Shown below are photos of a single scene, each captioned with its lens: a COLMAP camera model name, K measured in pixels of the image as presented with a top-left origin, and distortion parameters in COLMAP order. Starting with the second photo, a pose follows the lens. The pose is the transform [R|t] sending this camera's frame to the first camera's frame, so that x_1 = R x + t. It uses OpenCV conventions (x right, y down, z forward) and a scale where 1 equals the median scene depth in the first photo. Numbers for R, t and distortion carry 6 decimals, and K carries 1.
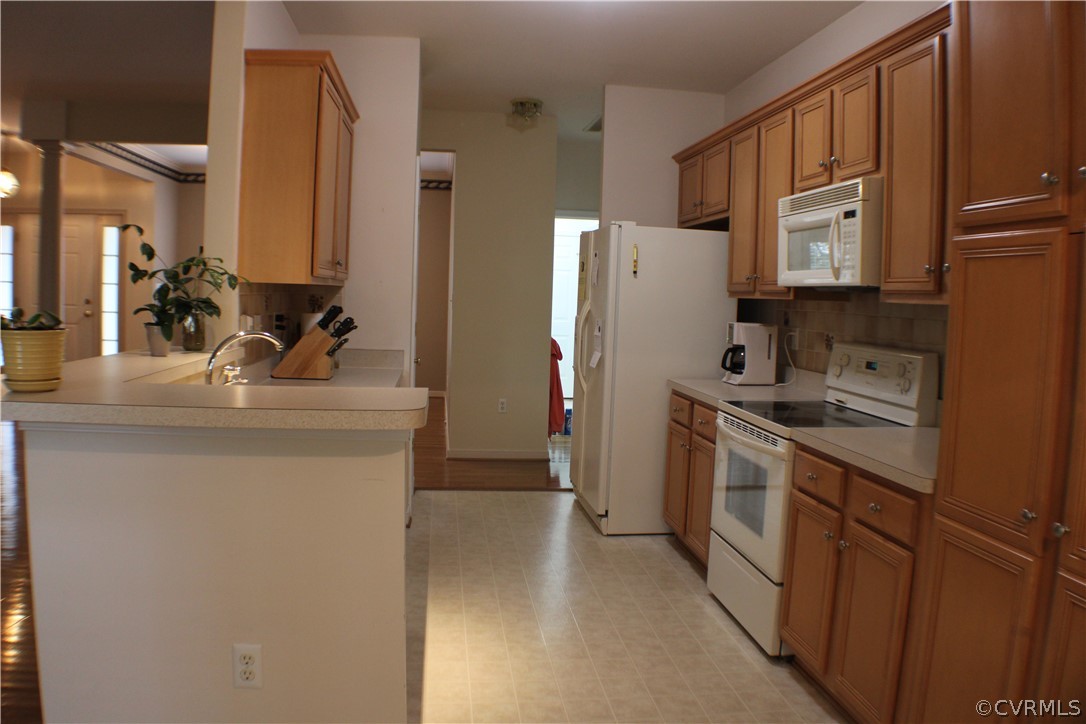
lens RADIAL K [[825.7, 0, 542.5], [0, 825.7, 339.6], [0, 0, 1]] dist [-0.224852, 0.089654]
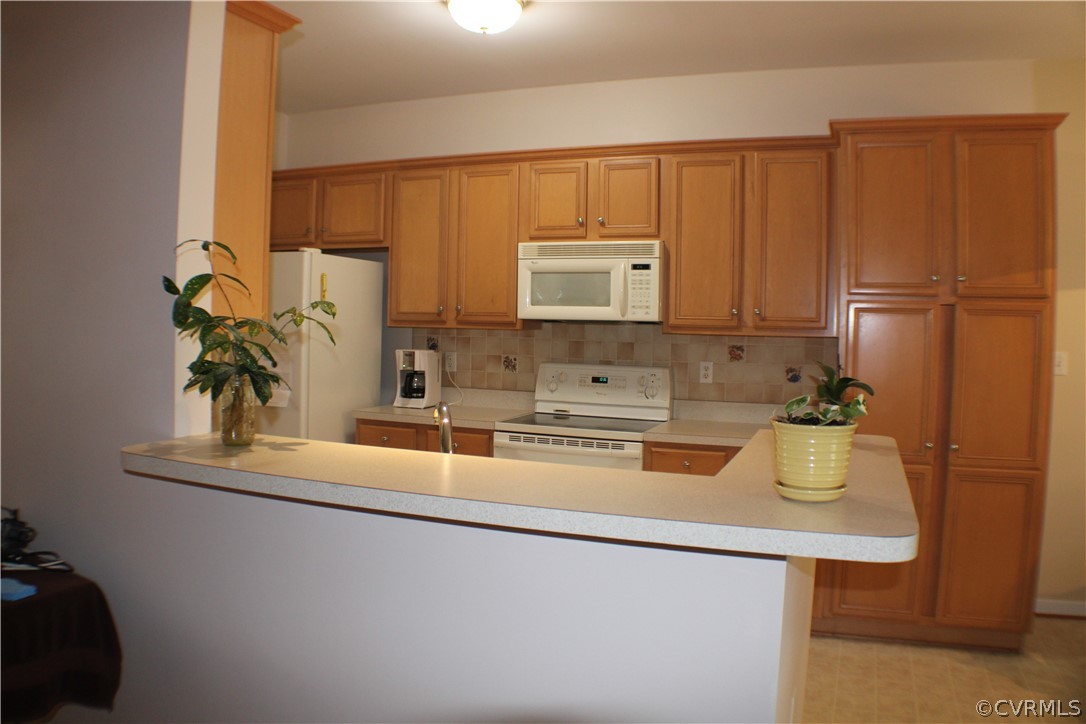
lens RADIAL K [[825.7, 0, 542.5], [0, 825.7, 339.6], [0, 0, 1]] dist [-0.224852, 0.089654]
pose [[0.484360, -0.039328, 0.873985, -0.734079], [0.042855, 0.998856, 0.021197, -0.059607], [-0.873819, 0.027188, 0.485491, 0.396926]]
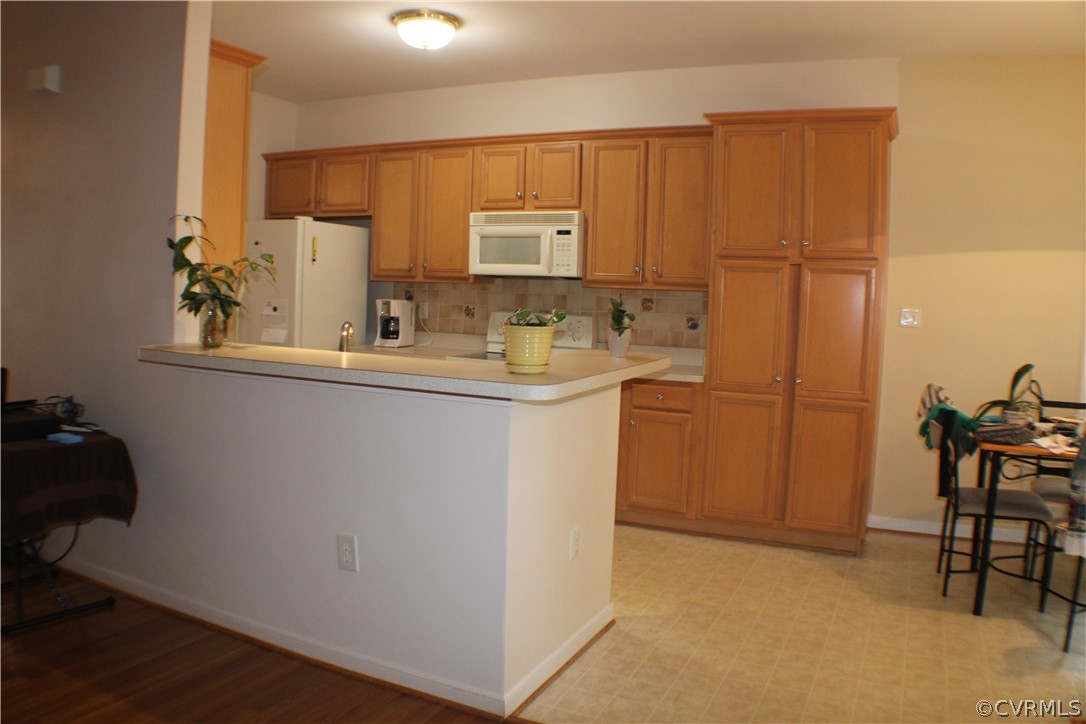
lens RADIAL K [[825.7, 0, 542.5], [0, 825.7, 339.6], [0, 0, 1]] dist [-0.224852, 0.089654]
pose [[0.537884, -0.066161, 0.840419, -0.876411], [0.030448, 0.997790, 0.059063, -0.032430], [-0.842469, -0.006180, 0.538709, 0.106226]]
